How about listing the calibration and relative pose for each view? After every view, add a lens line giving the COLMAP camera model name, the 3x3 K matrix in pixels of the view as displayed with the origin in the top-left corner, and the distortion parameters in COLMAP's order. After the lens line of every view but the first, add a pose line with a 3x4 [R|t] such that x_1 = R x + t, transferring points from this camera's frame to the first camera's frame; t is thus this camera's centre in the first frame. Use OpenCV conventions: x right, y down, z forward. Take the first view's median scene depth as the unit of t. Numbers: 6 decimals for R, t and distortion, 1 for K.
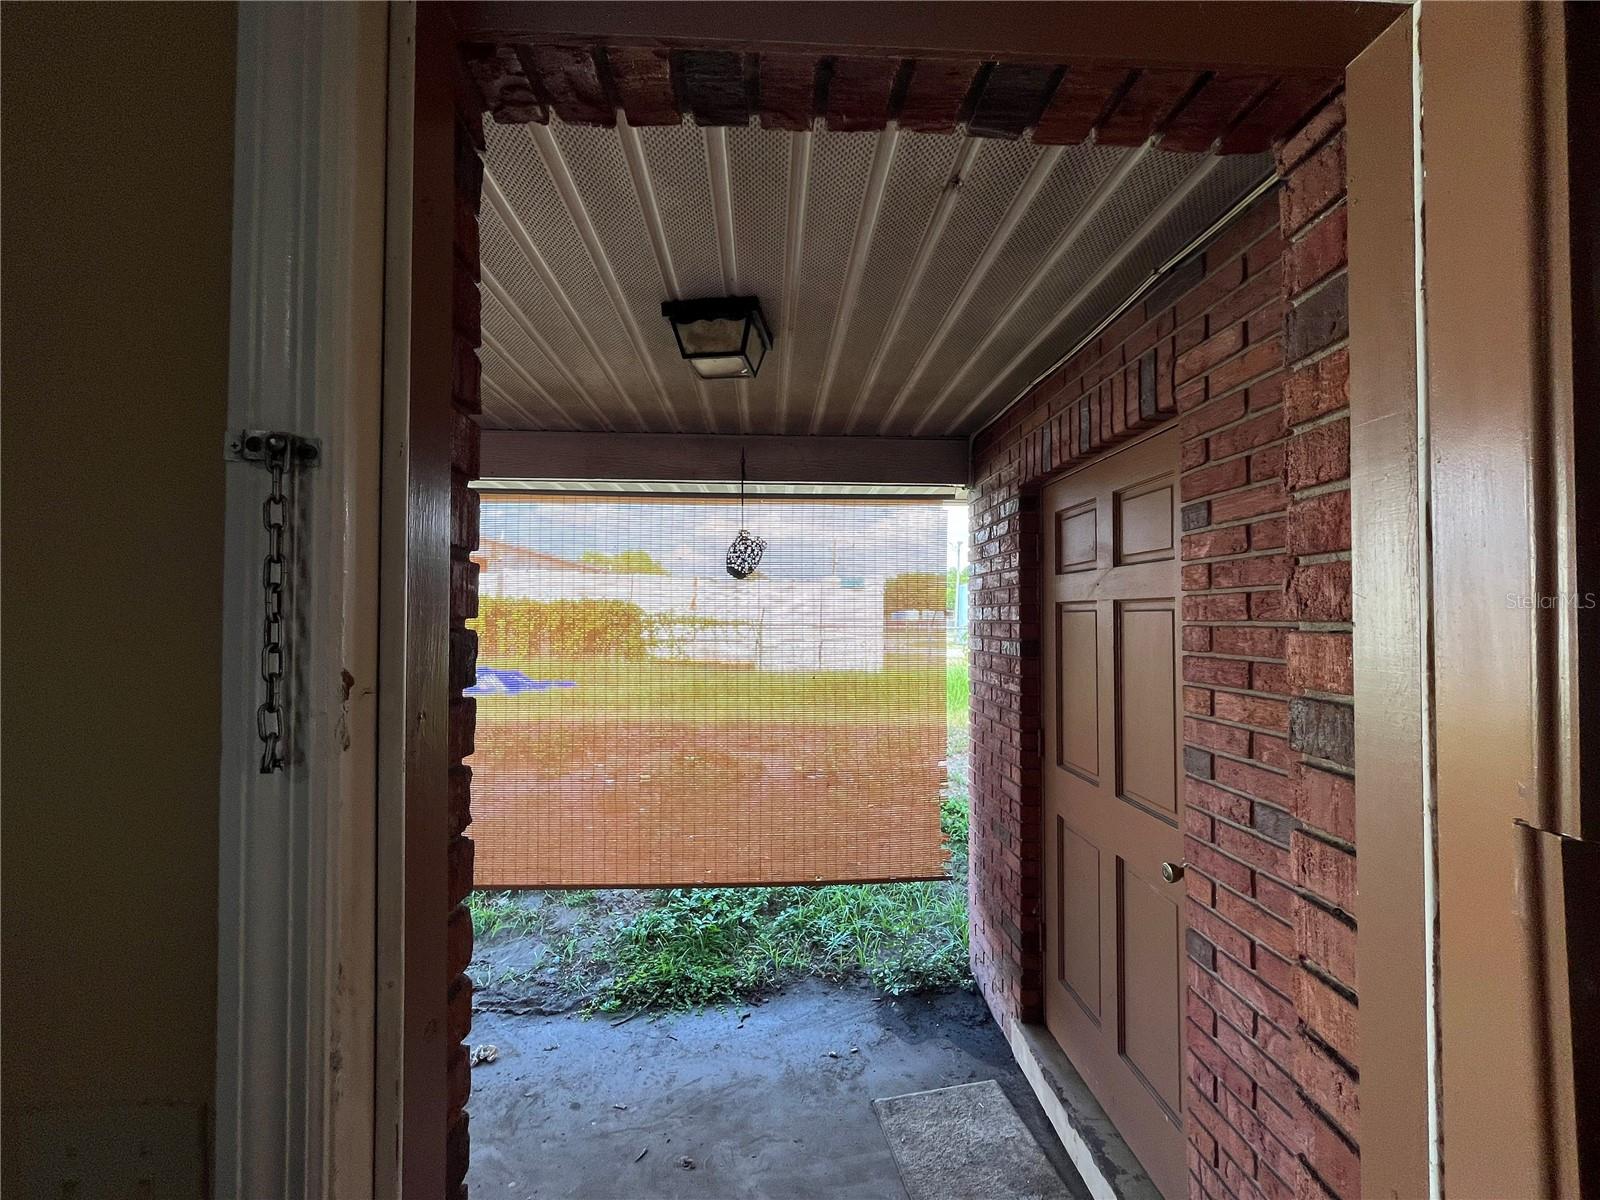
lens RADIAL K [[652.1, 0, 802.1], [0, 652.1, 605.0], [0, 0, 1]] dist [-0.002919, 0.000305]
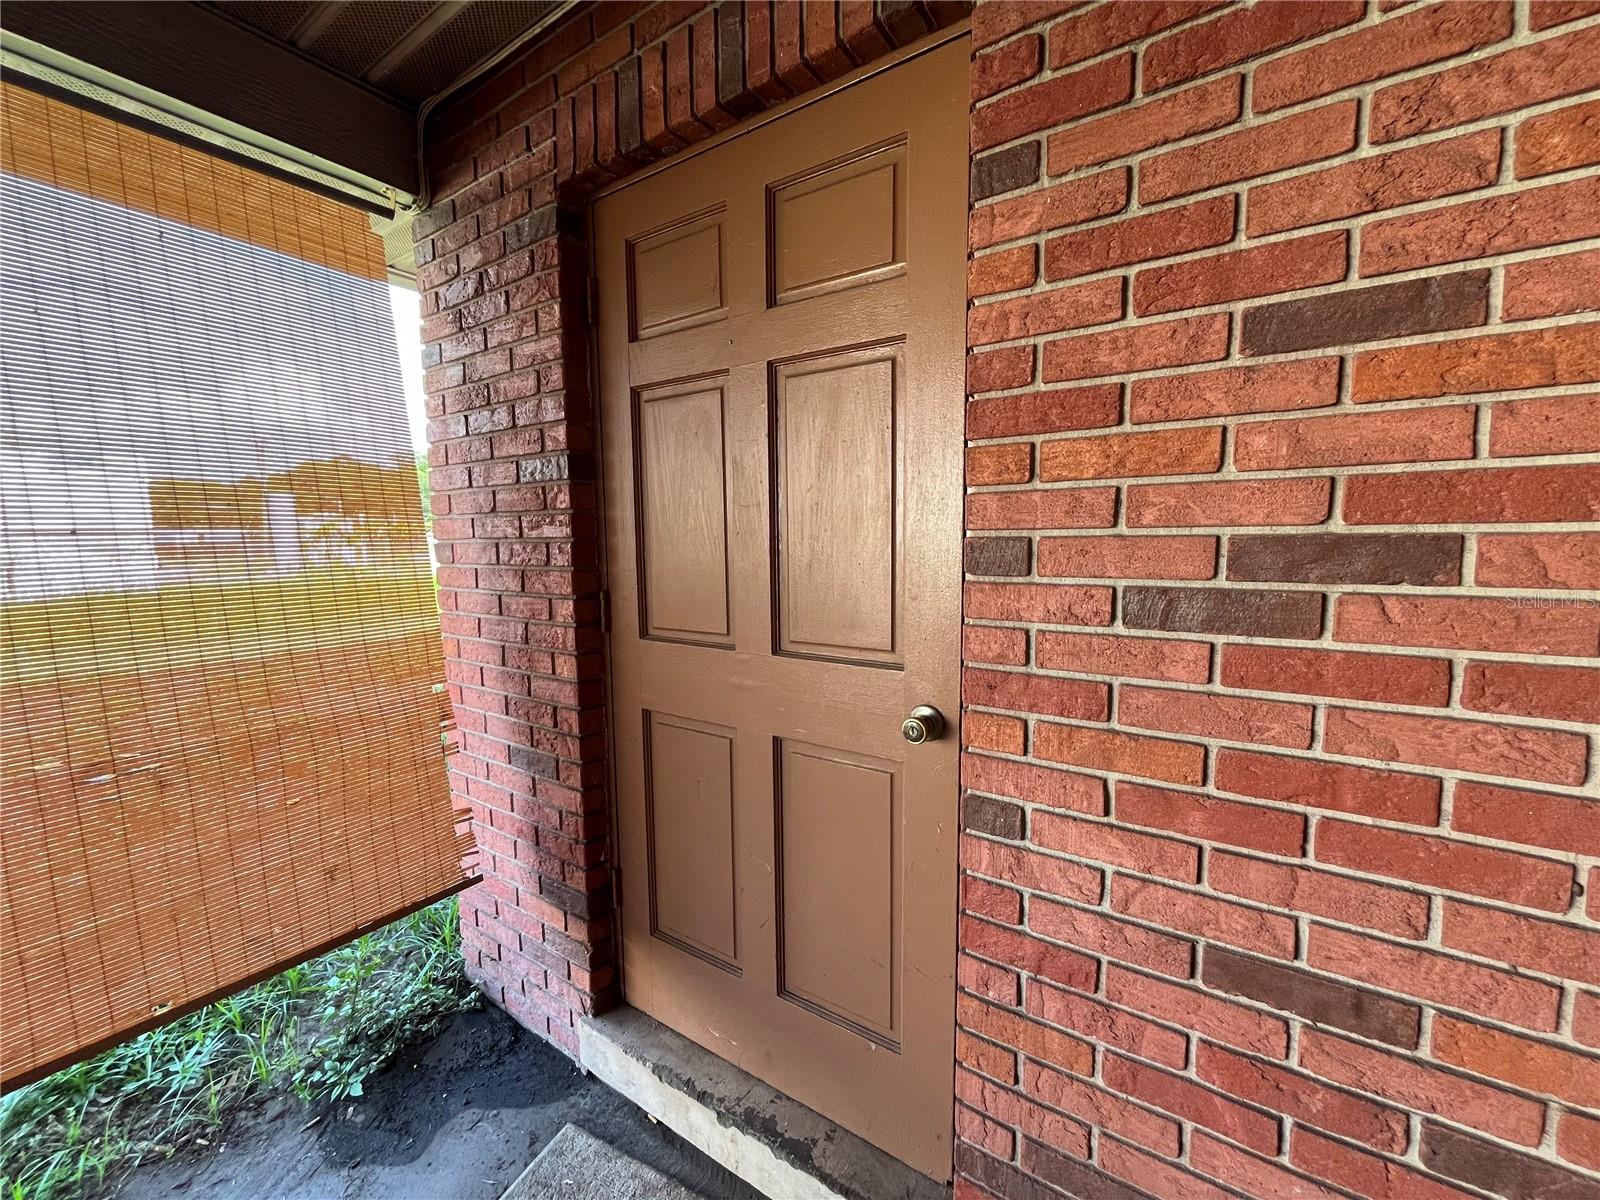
lens RADIAL K [[652.1, 0, 791.0], [0, 652.1, 602.5], [0, 0, 1]] dist [-0.002919, 0.000305]
pose [[0.607012, -0.092972, 0.789236, -0.036913], [-0.000363, 0.993100, 0.117266, 0.119051], [-0.794693, -0.071468, 0.602790, 0.431575]]
